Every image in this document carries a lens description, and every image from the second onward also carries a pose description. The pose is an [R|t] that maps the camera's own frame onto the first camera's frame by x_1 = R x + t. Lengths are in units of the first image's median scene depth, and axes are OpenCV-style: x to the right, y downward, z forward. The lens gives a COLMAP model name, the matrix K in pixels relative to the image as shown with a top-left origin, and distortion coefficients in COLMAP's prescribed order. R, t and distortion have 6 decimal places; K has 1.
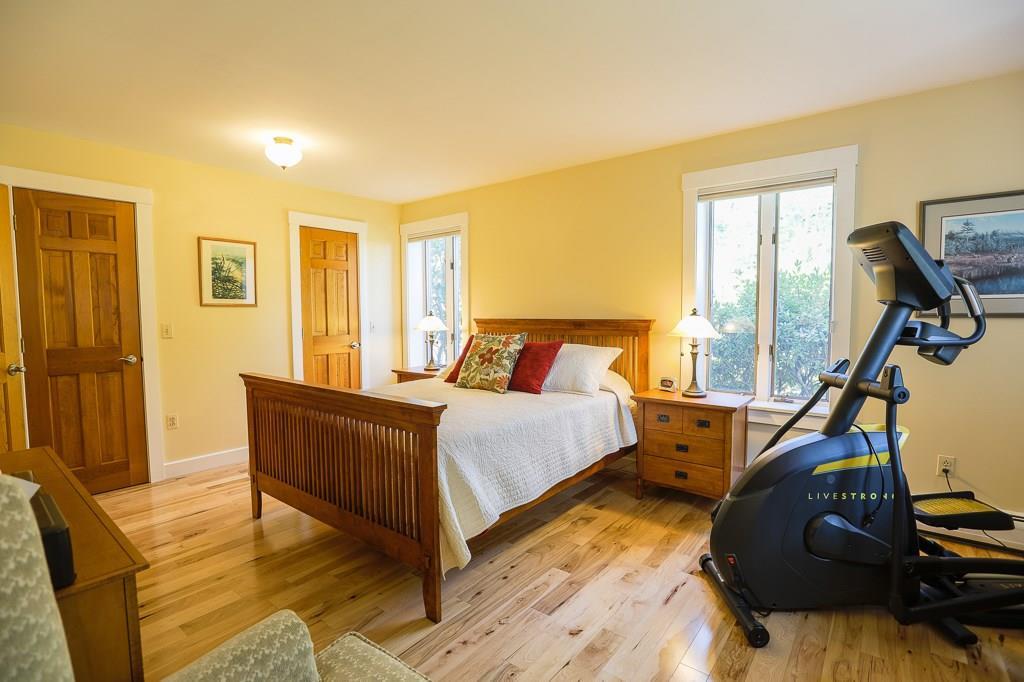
lens RADIAL K [[468.1, 0, 512.0], [0, 468.1, 341.0], [0, 0, 1]] dist [-0.059585, 0.021672]
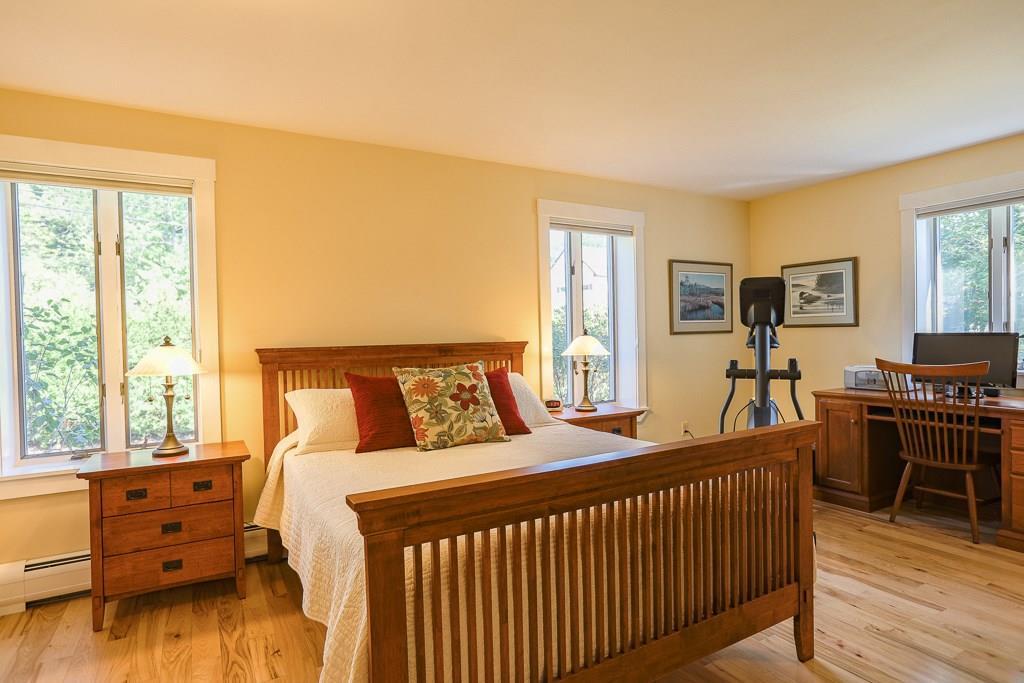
lens RADIAL K [[553.1, 0, 512.0], [0, 553.1, 341.5], [0, 0, 1]] dist [-0.063628, 0.053111]
pose [[0.380736, -0.014028, 0.924577, -0.806673], [0.071828, 0.997312, -0.014448, -0.032592], [-0.921890, 0.071912, 0.380720, 0.627237]]
